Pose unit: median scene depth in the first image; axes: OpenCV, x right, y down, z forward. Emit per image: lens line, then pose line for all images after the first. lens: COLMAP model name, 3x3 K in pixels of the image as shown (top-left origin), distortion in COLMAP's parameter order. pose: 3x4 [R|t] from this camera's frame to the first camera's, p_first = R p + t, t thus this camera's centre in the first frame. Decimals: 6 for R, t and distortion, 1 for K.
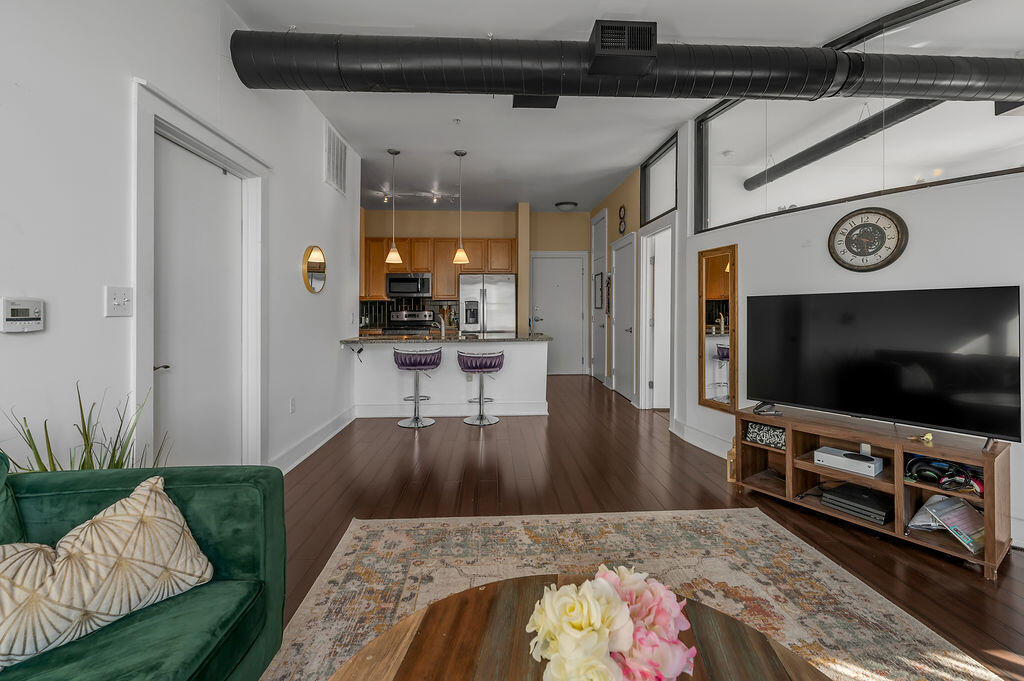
lens RADIAL K [[415.9, 0, 517.1], [0, 415.9, 312.3], [0, 0, 1]] dist [-0.001660, -0.001262]
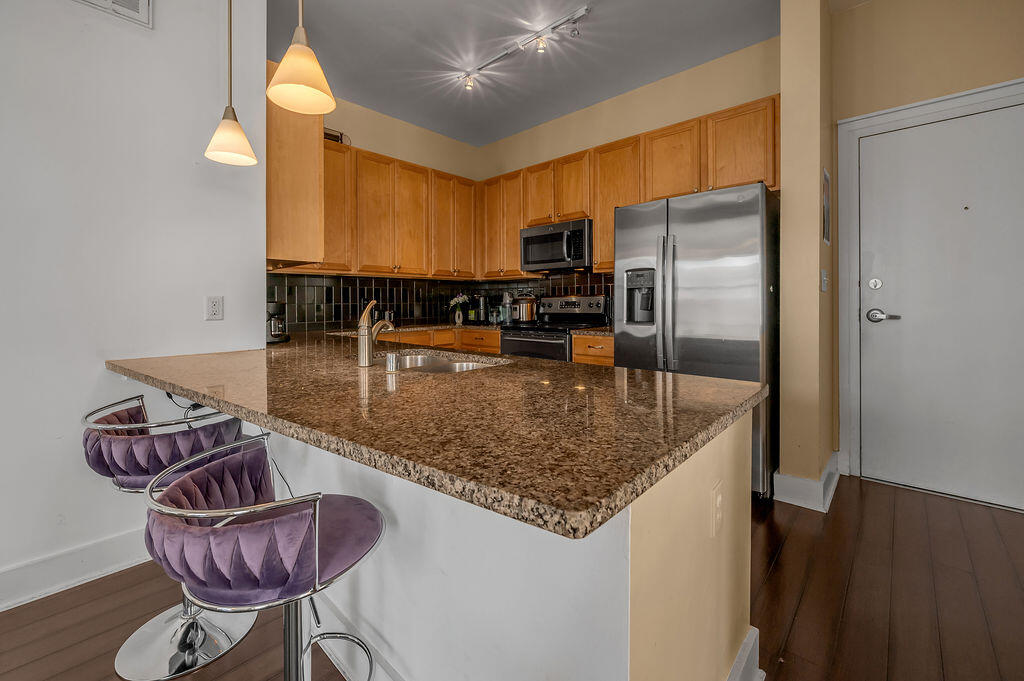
lens RADIAL K [[415.9, 0, 506.7], [0, 415.9, 307.0], [0, 0, 1]] dist [-0.001660, -0.001262]
pose [[0.691836, 0.009632, -0.721991, 0.288209], [-0.001685, 0.999930, 0.011726, 0.018977], [0.722053, -0.006896, 0.691803, 1.862395]]
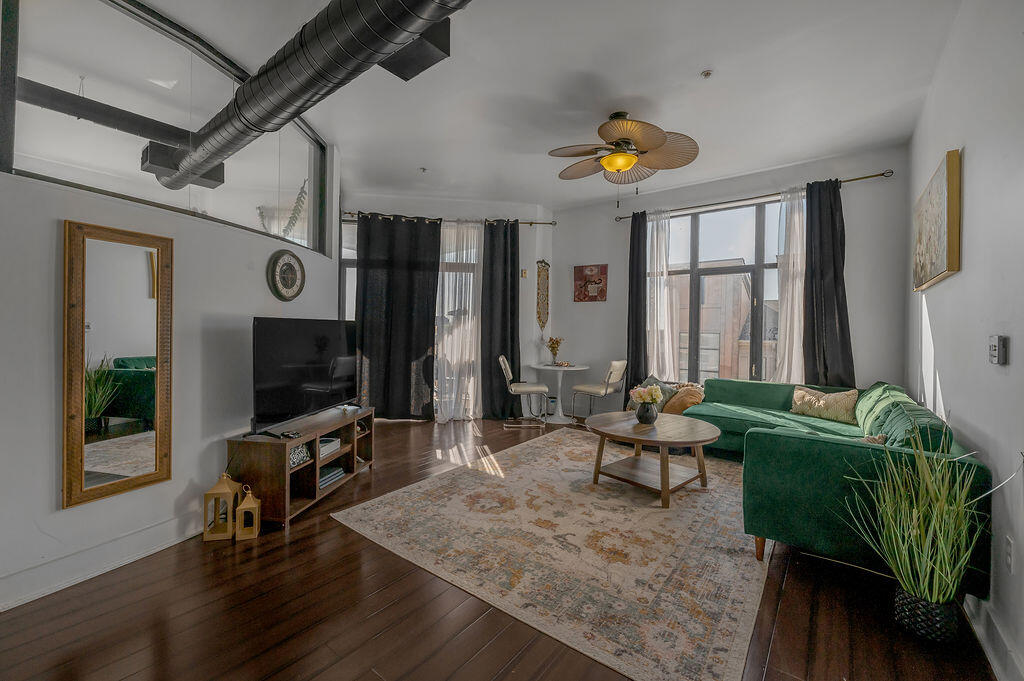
lens RADIAL K [[415.9, 0, 518.5], [0, 415.9, 327.5], [0, 0, 1]] dist [-0.001660, -0.001262]
pose [[-0.752808, -0.001245, 0.658239, -0.571054], [-0.009070, 0.999923, -0.008482, -0.017874], [-0.658178, -0.012356, -0.752761, 1.678915]]
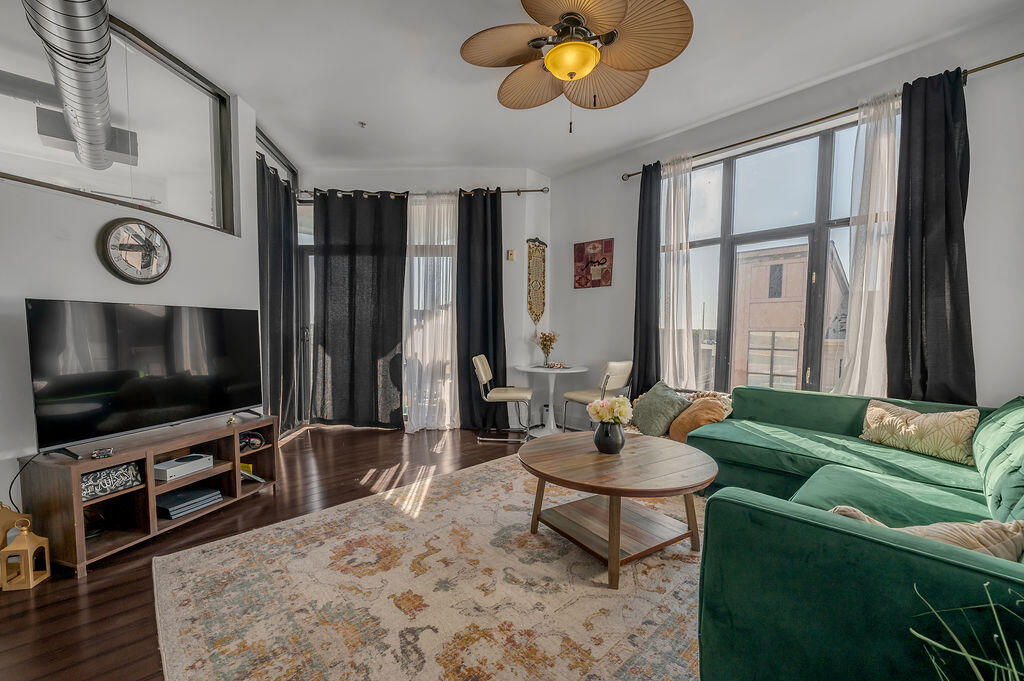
lens RADIAL K [[415.9, 0, 509.5], [0, 415.9, 354.4], [0, 0, 1]] dist [-0.001660, -0.001262]
pose [[-0.628576, -0.040892, 0.776673, -0.559450], [-0.002268, 0.998709, 0.050747, 0.020734], [-0.777745, 0.030136, -0.627857, 1.069691]]
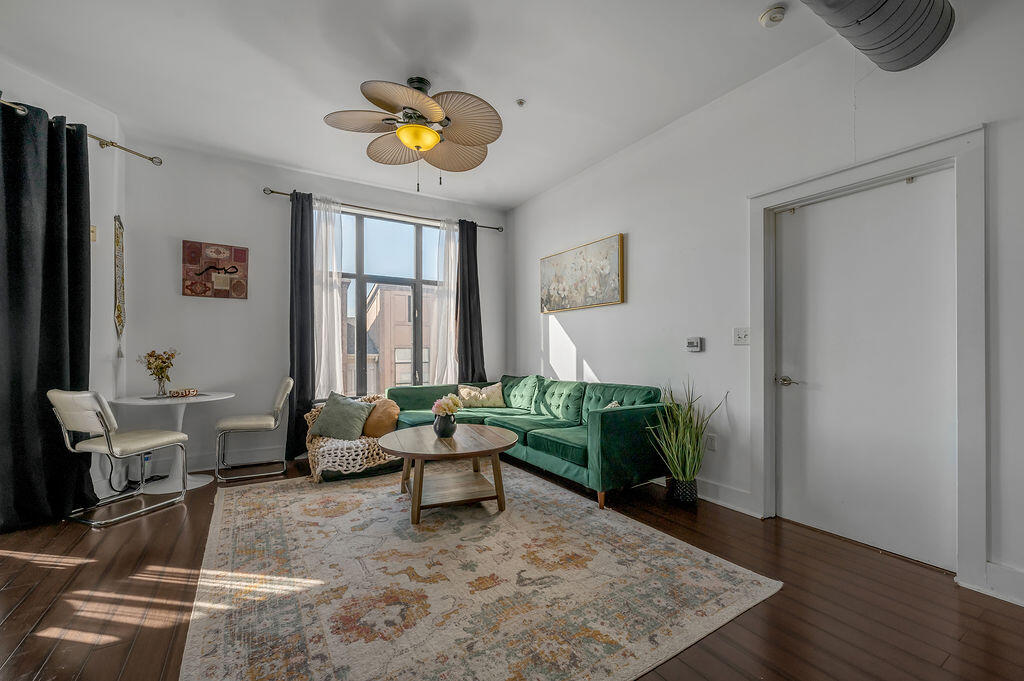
lens RADIAL K [[415.9, 0, 501.4], [0, 415.9, 349.1], [0, 0, 1]] dist [-0.001660, -0.001262]
pose [[-0.887611, 0.008291, -0.460519, 0.525464], [0.007421, 0.999966, 0.003699, 0.013677], [0.460533, -0.000134, -0.887642, 1.560088]]
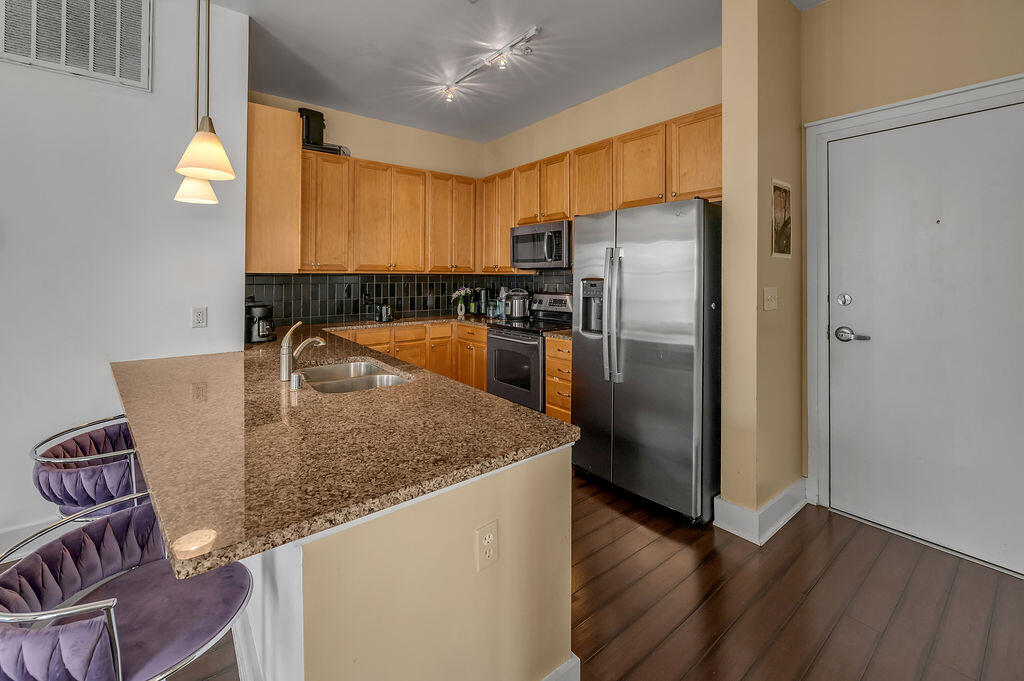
lens RADIAL K [[426.9, 0, 501.0], [0, 426.9, 274.3], [0, 0, 1]] dist [-0.004059, -0.000657]
pose [[0.568269, 0.003467, -0.822835, 0.561637], [-0.008156, 0.999966, -0.001420, -0.089501], [0.822802, 0.007518, 0.568278, 2.053215]]
